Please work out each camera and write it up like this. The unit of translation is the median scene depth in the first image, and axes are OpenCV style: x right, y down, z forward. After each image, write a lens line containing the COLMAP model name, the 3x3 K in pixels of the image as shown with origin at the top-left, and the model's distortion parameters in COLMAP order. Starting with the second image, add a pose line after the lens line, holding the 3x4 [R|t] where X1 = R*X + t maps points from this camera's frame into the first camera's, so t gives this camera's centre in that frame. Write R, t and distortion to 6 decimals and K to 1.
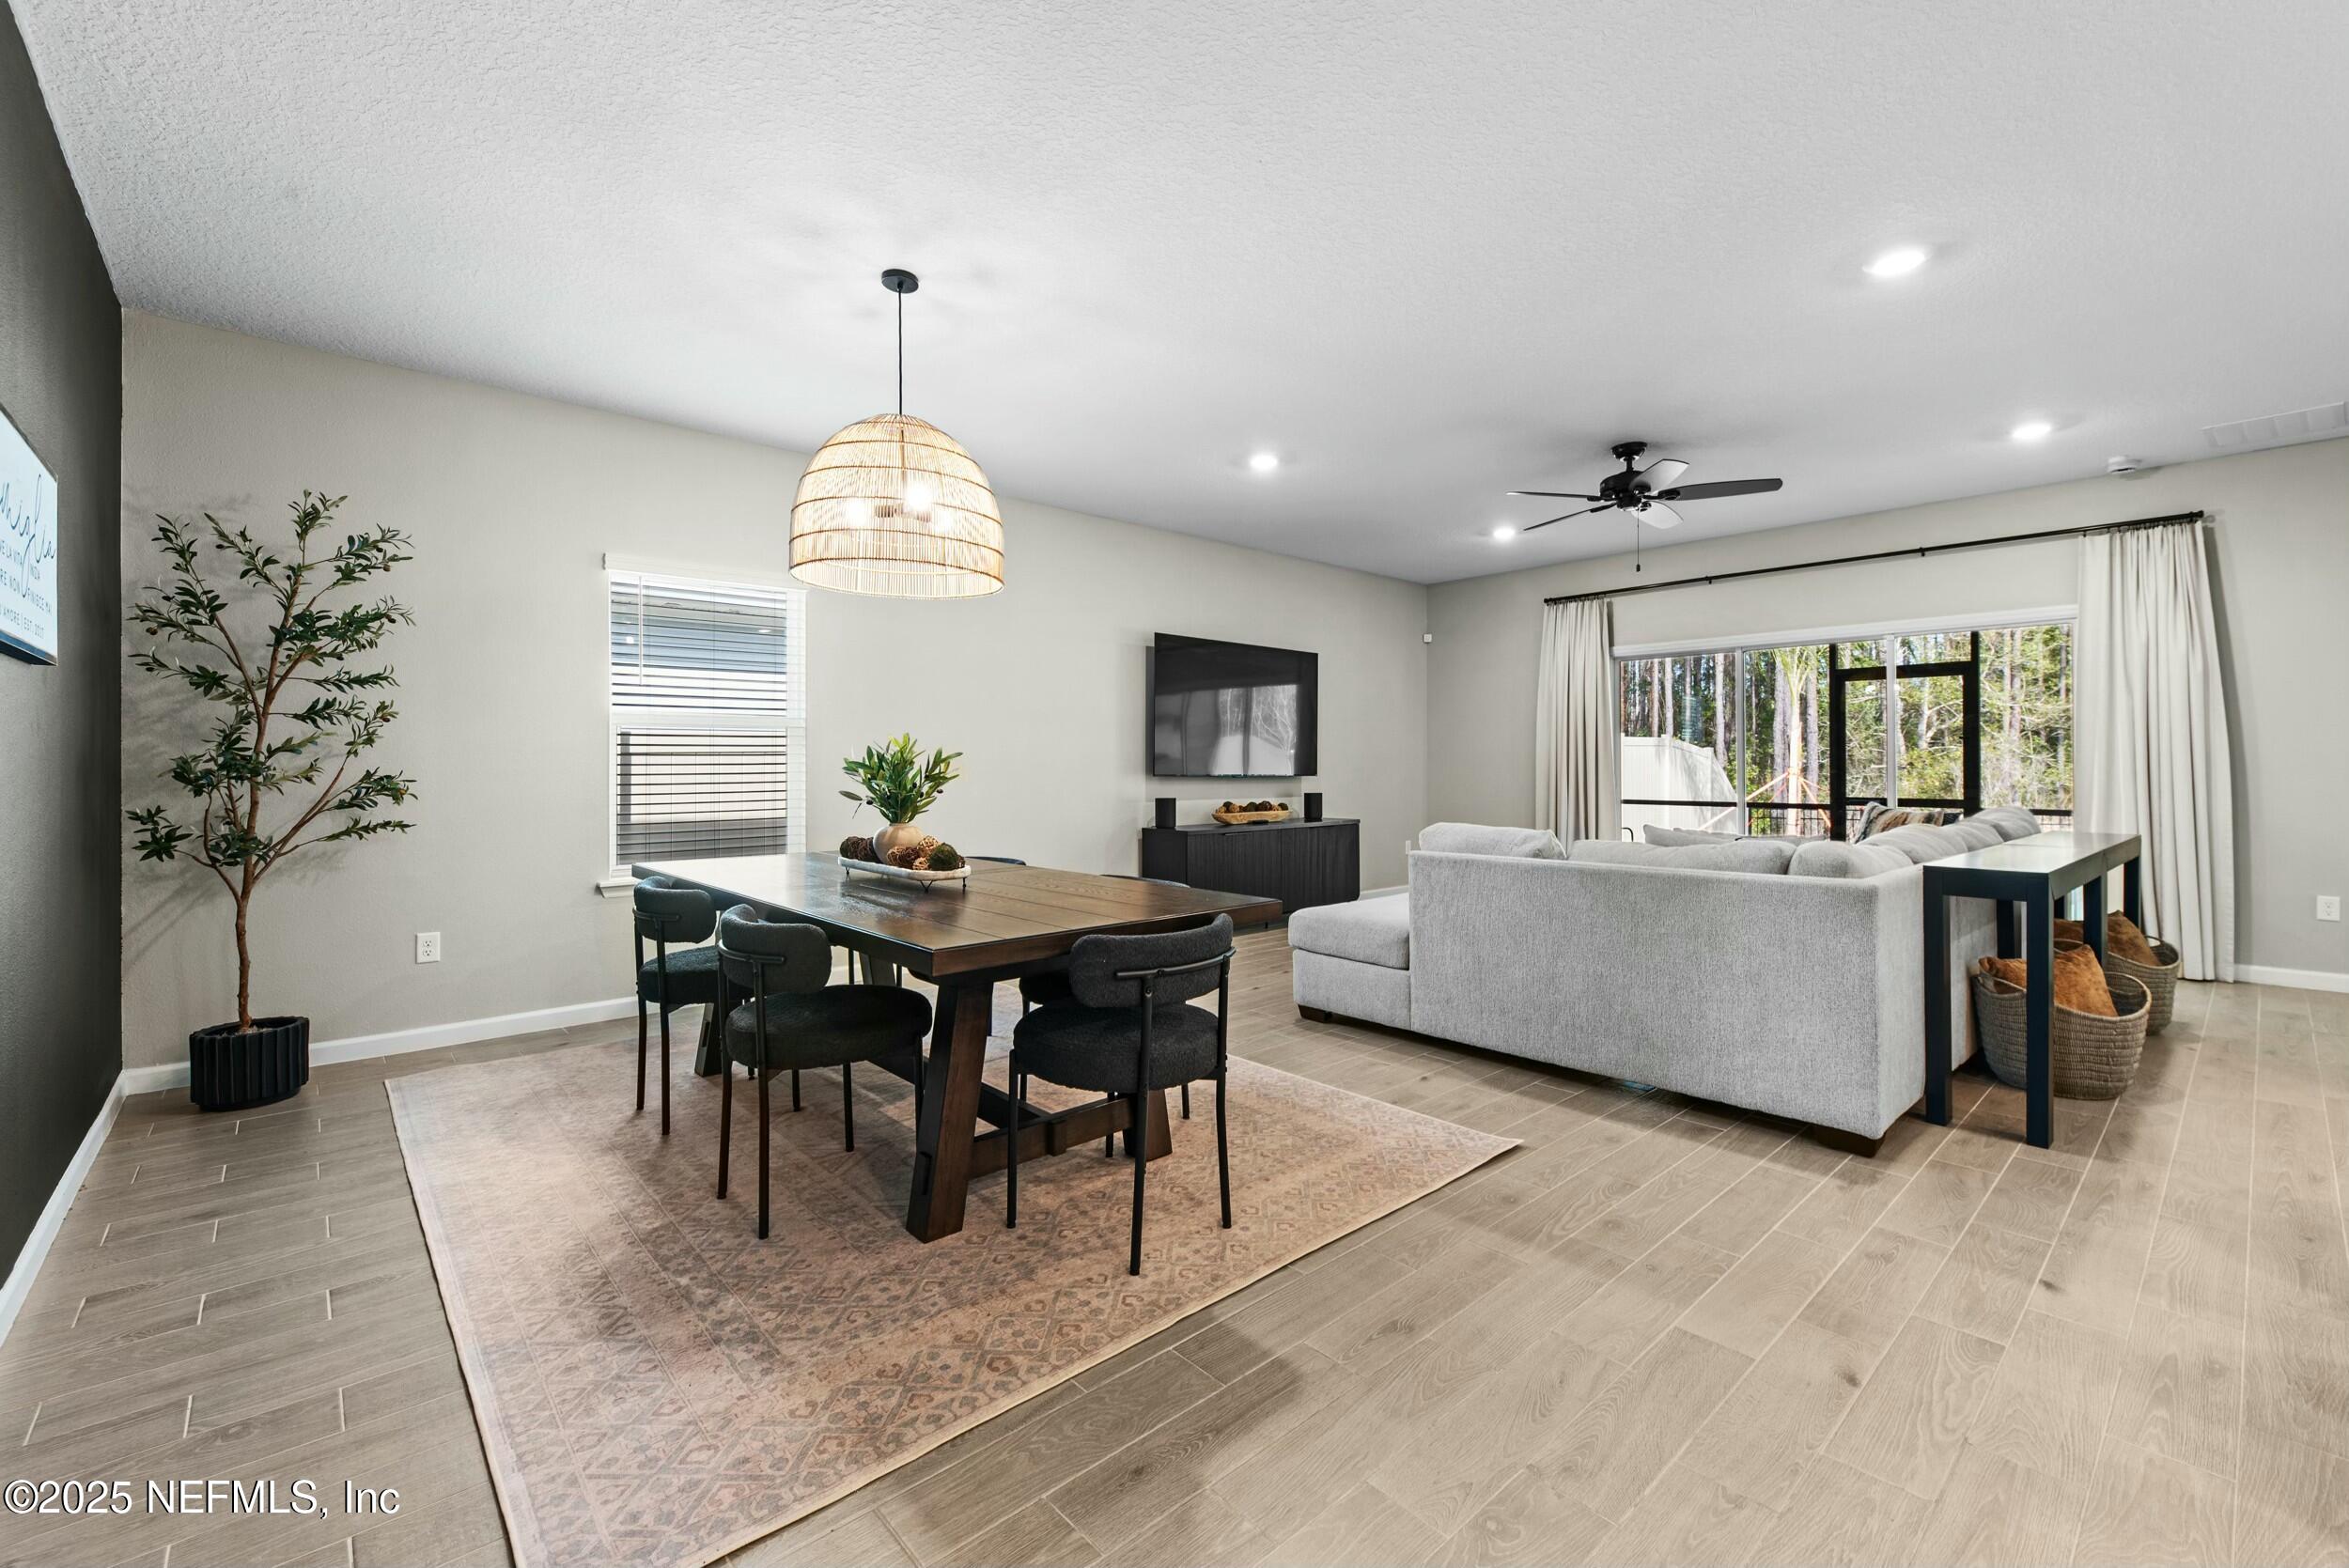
lens RADIAL K [[978.5, 0, 1171.9], [0, 978.5, 750.5], [0, 0, 1]] dist [0.004395, -0.000016]
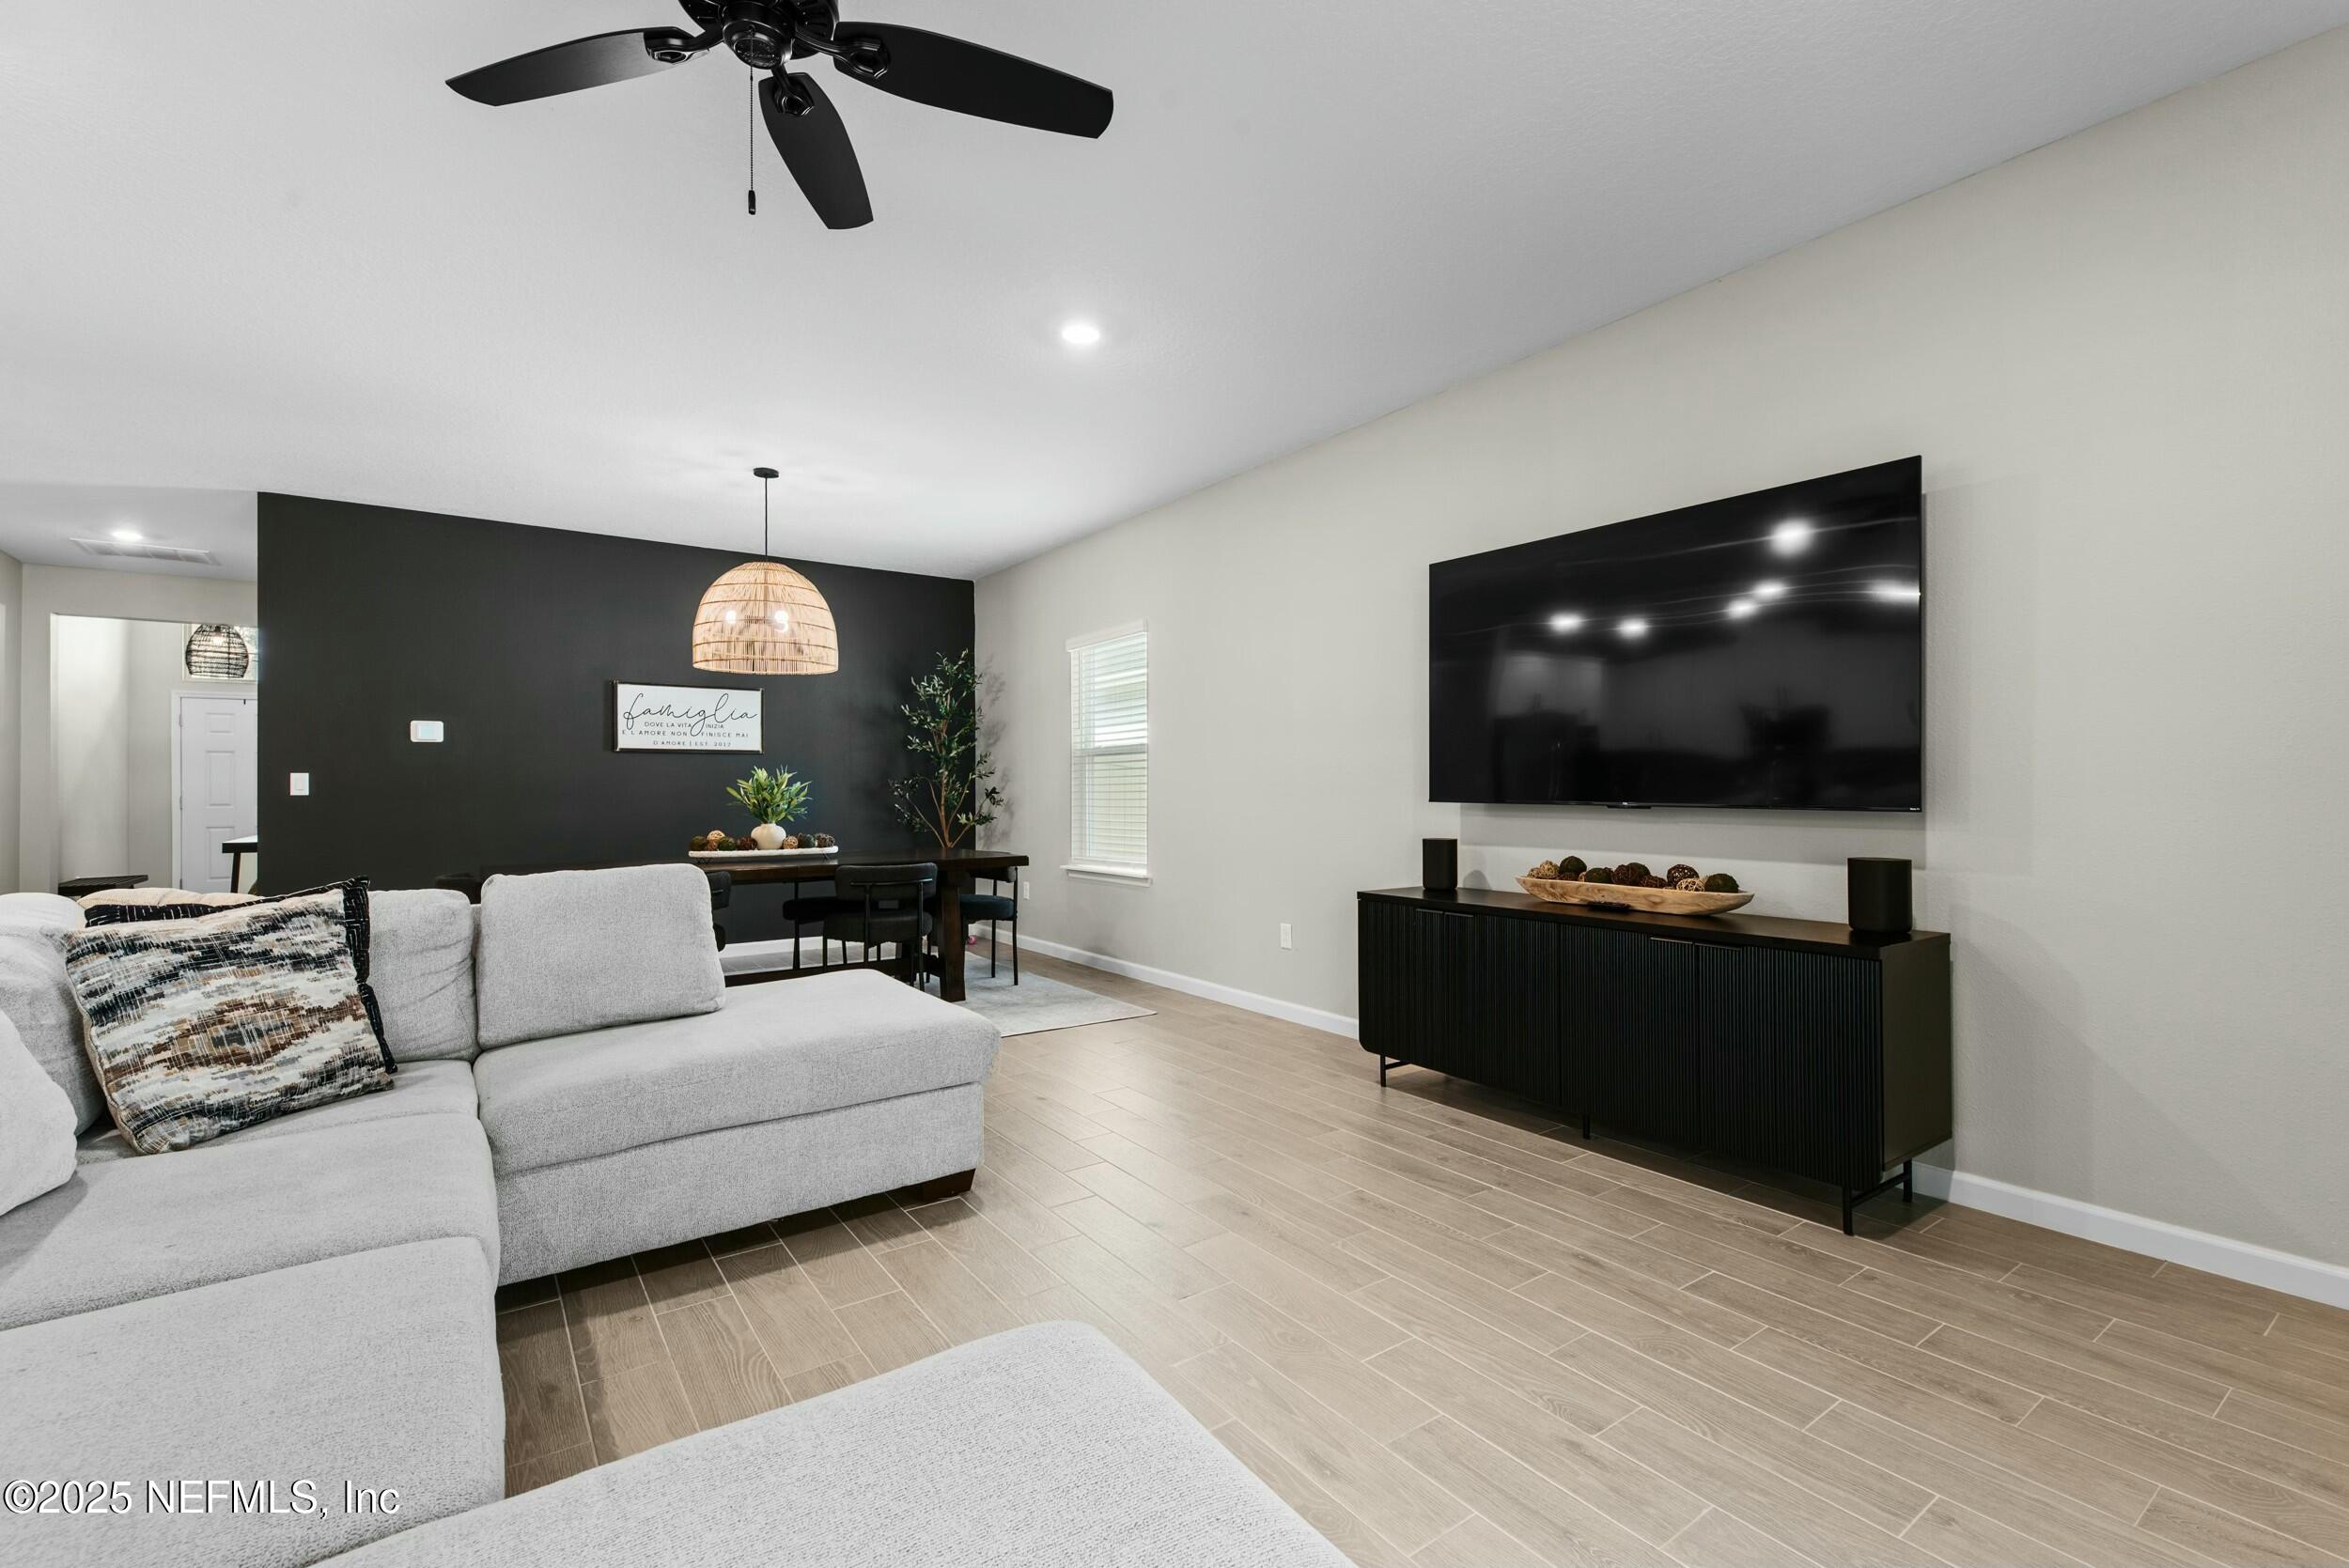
lens RADIAL K [[1037.4, 0, 1185.5], [0, 1037.4, 784.4], [0, 0, 1]] dist [0.009741, -0.004303]
pose [[-0.110581, 0.000936, -0.993867, 1.013085], [0.020547, 0.999788, -0.001344, 0.020932], [0.993655, -0.020569, -0.110577, 1.448558]]
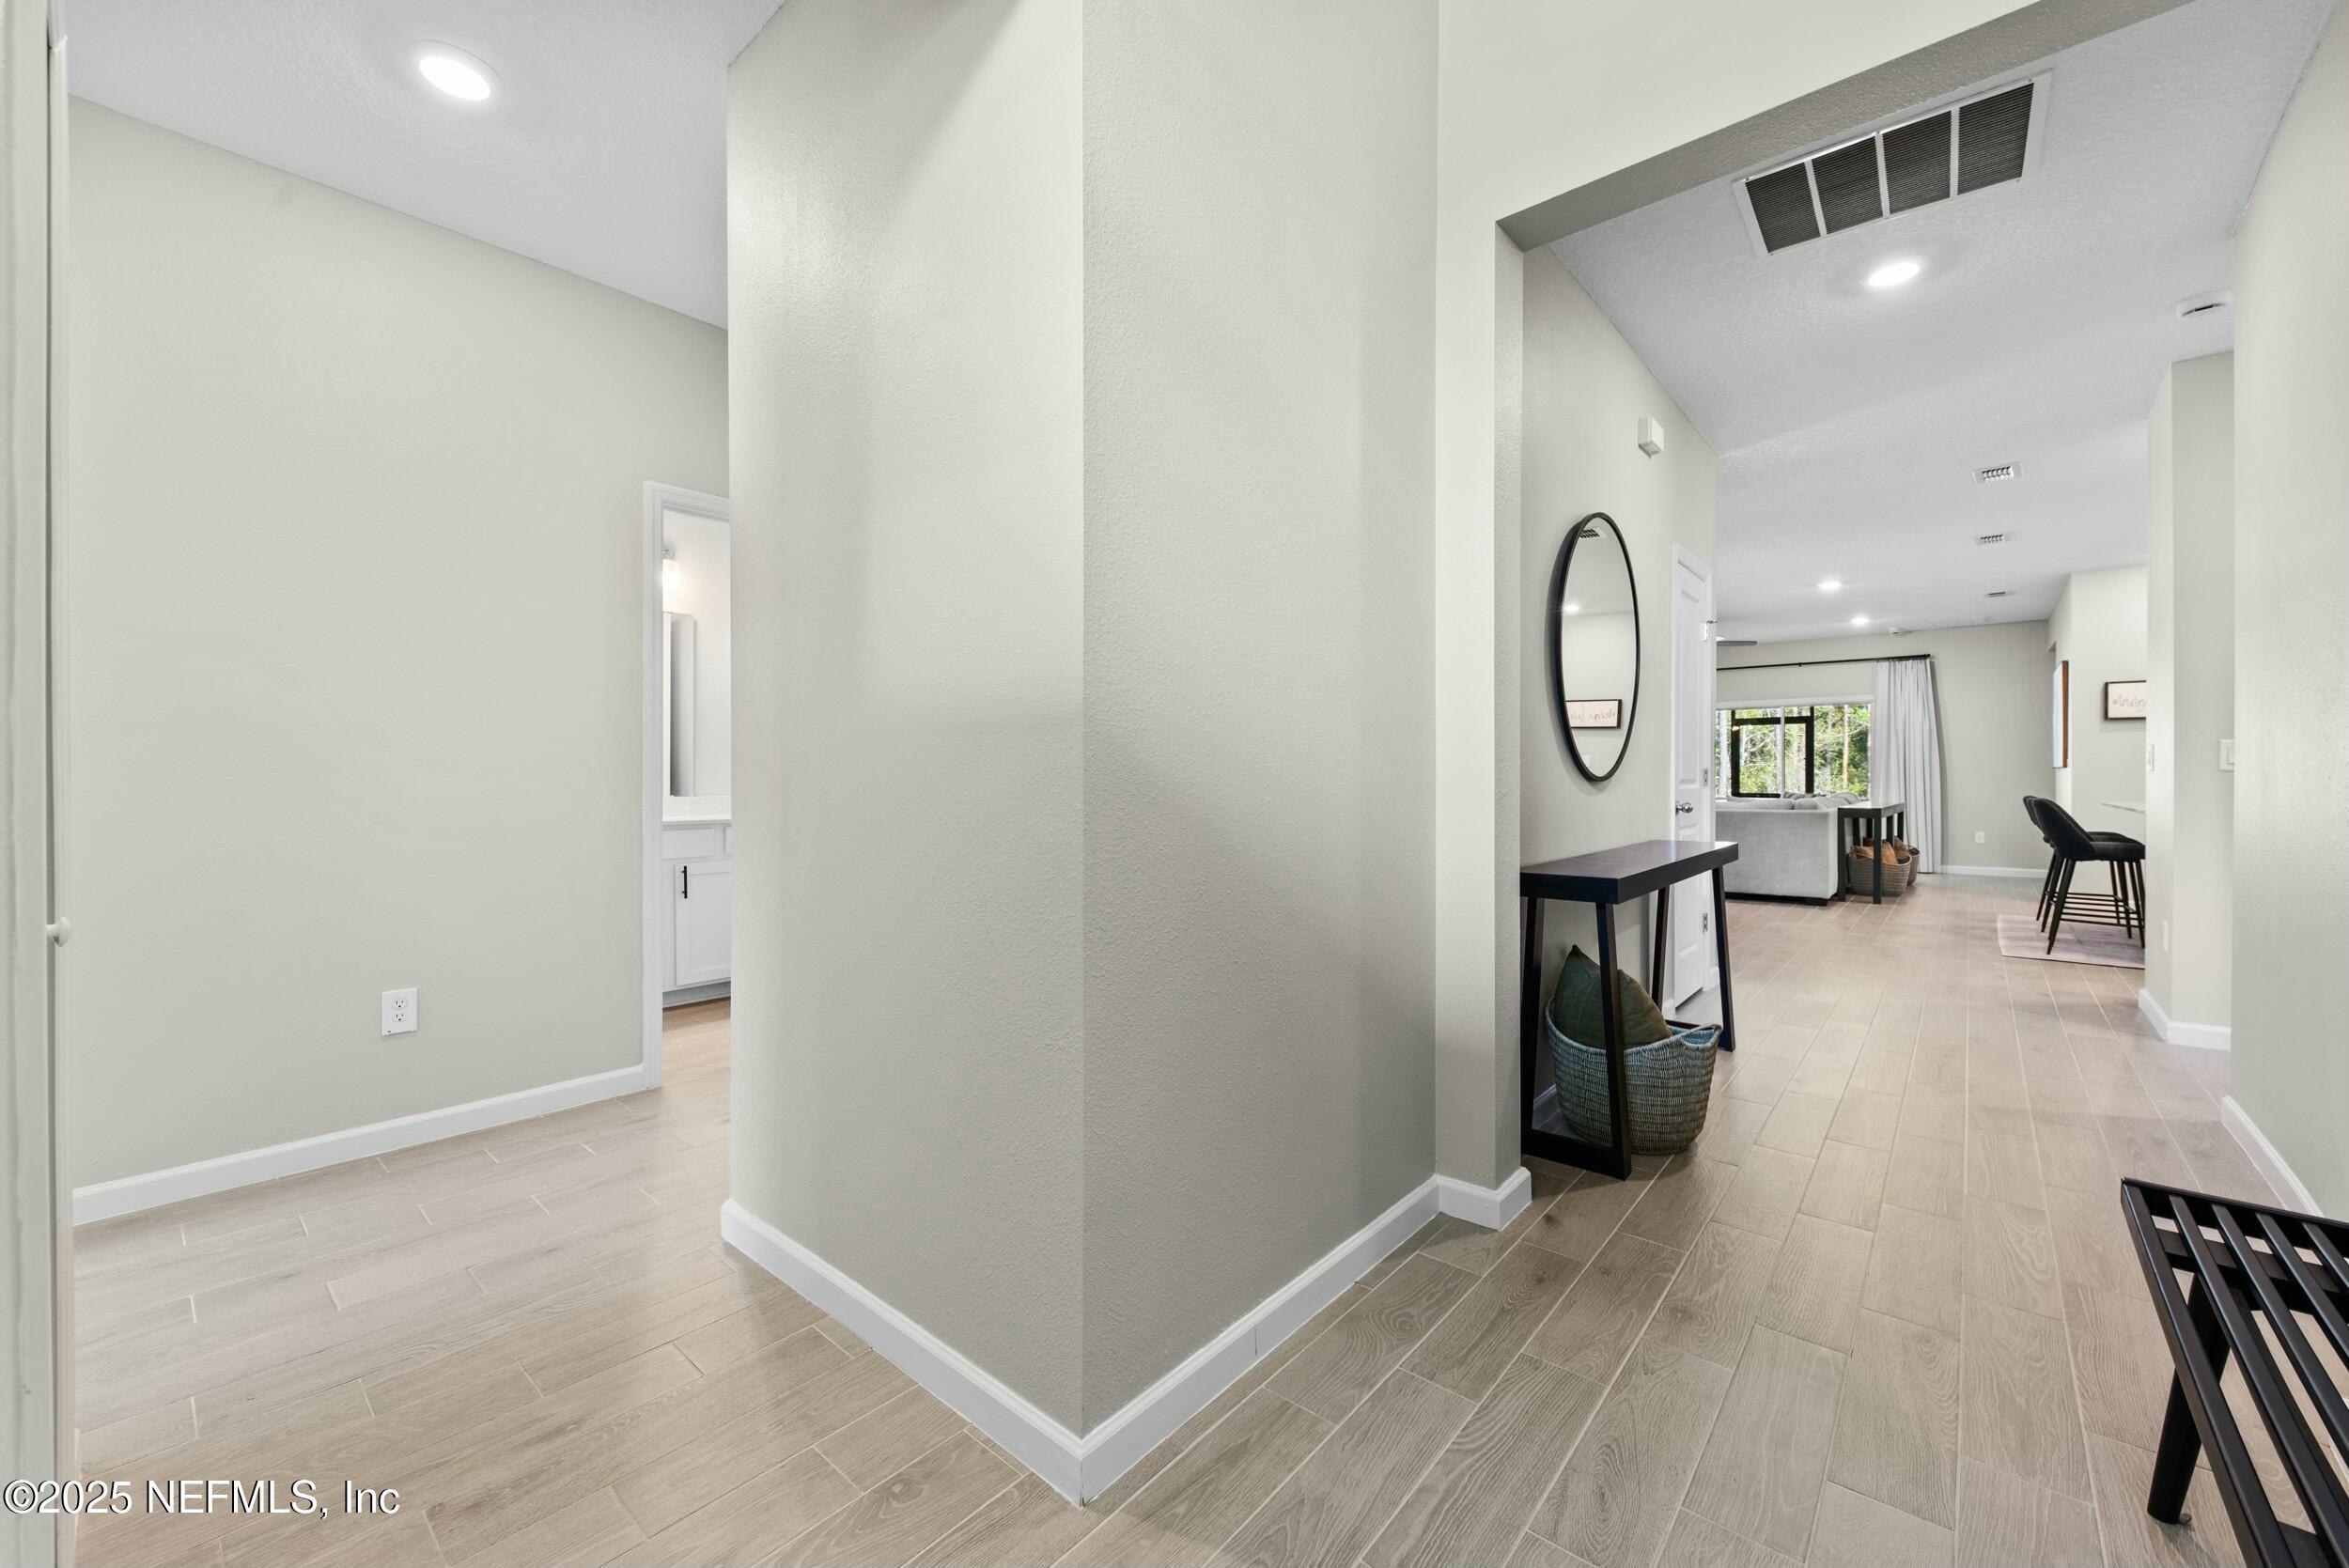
lens RADIAL K [[918.7, 0, 1150.0], [0, 918.7, 772.8], [0, 0, 1]] dist [0.009756, -0.000174]
pose [[0.993703, 0.002691, 0.112012, -1.348839], [-0.003794, 0.999946, 0.009640, 0.002530], [-0.111980, -0.010004, 0.993660, -1.271184]]
